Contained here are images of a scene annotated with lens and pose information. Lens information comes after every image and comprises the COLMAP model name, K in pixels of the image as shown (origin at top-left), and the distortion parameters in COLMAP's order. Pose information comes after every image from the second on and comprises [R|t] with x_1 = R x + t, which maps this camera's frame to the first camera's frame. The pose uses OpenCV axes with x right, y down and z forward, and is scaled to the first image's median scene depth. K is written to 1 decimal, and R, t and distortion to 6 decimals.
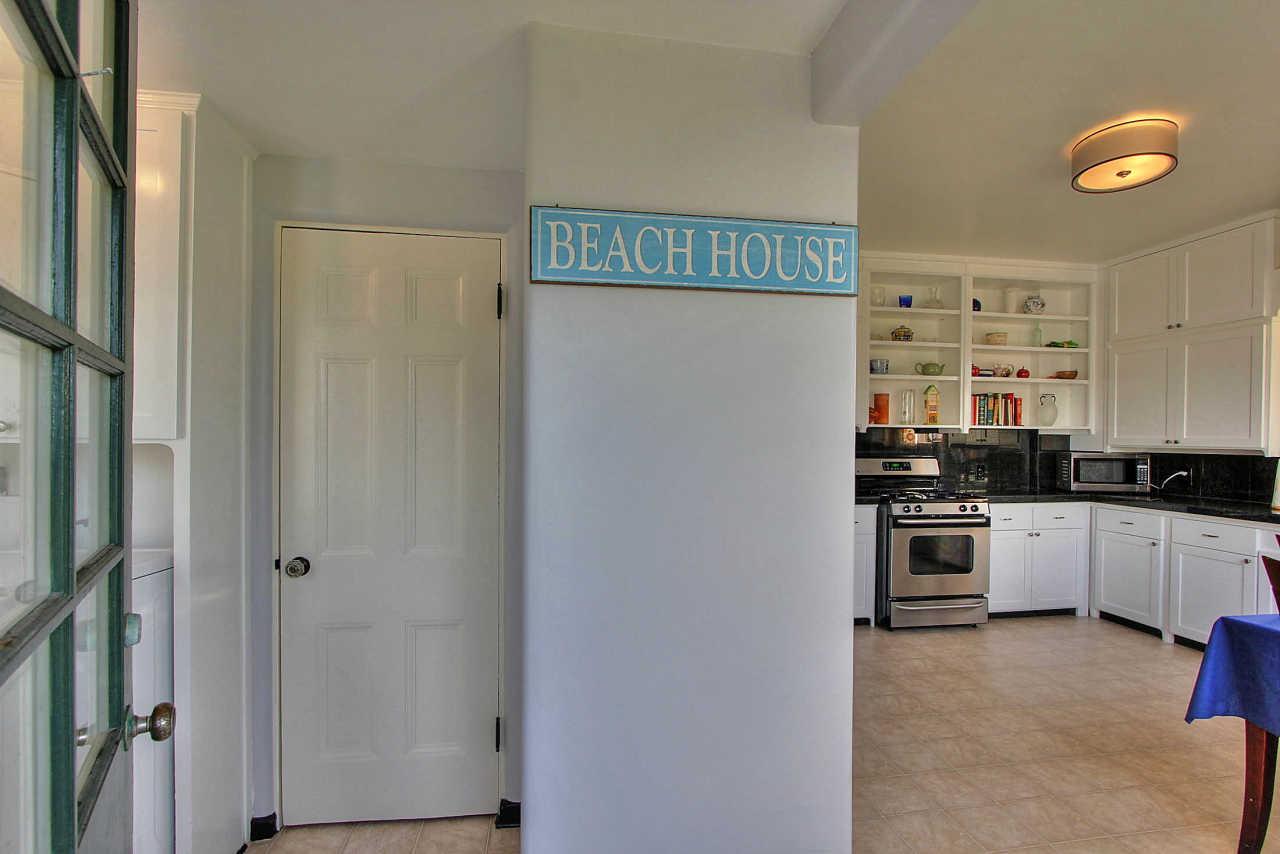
lens RADIAL K [[594.4, 0, 636.2], [0, 594.4, 443.6], [0, 0, 1]] dist [-0.019644, 0.003326]
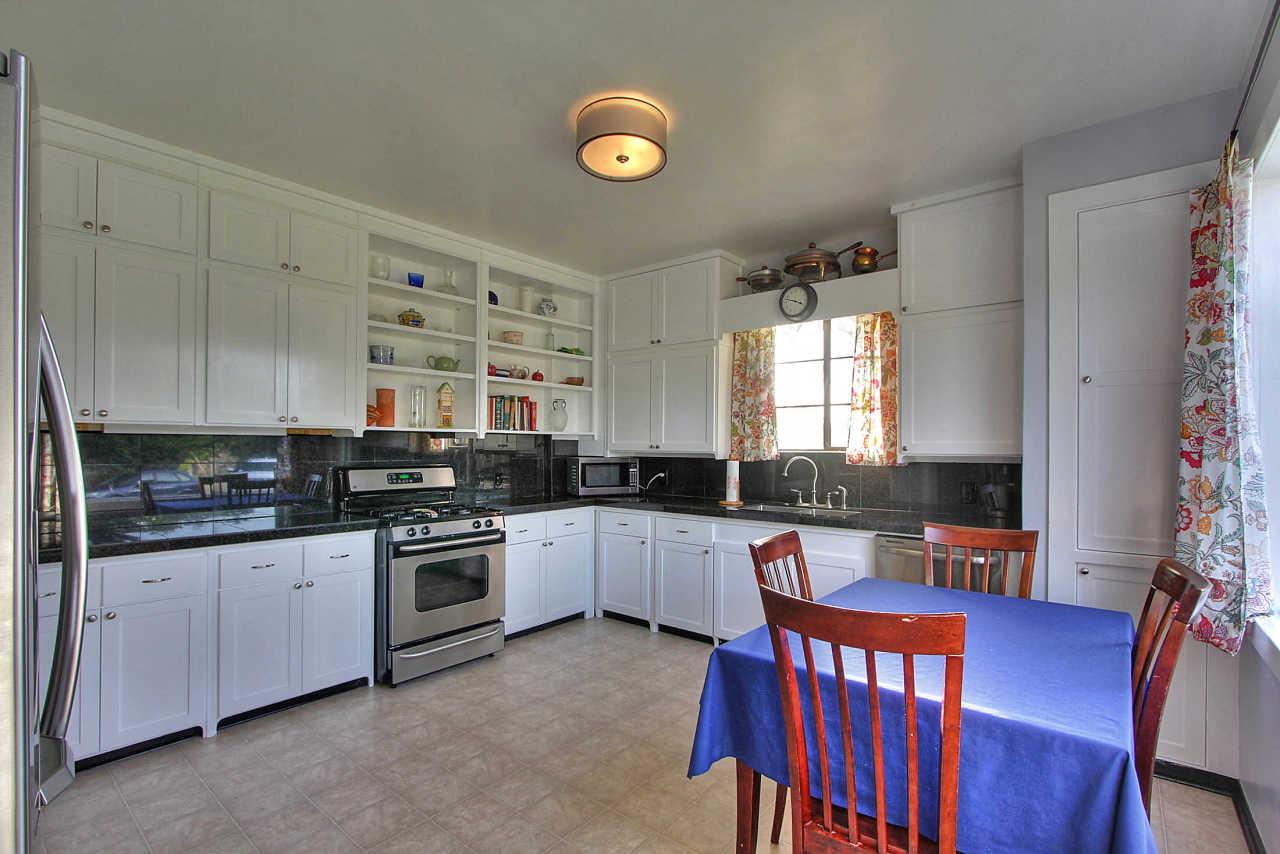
lens RADIAL K [[594.4, 0, 635.2], [0, 594.4, 444.5], [0, 0, 1]] dist [-0.019644, 0.003326]
pose [[0.747888, -0.003178, 0.663817, 0.137398], [0.006914, 0.999972, -0.003003, -0.003948], [-0.663789, 0.006836, 0.747889, 0.176984]]
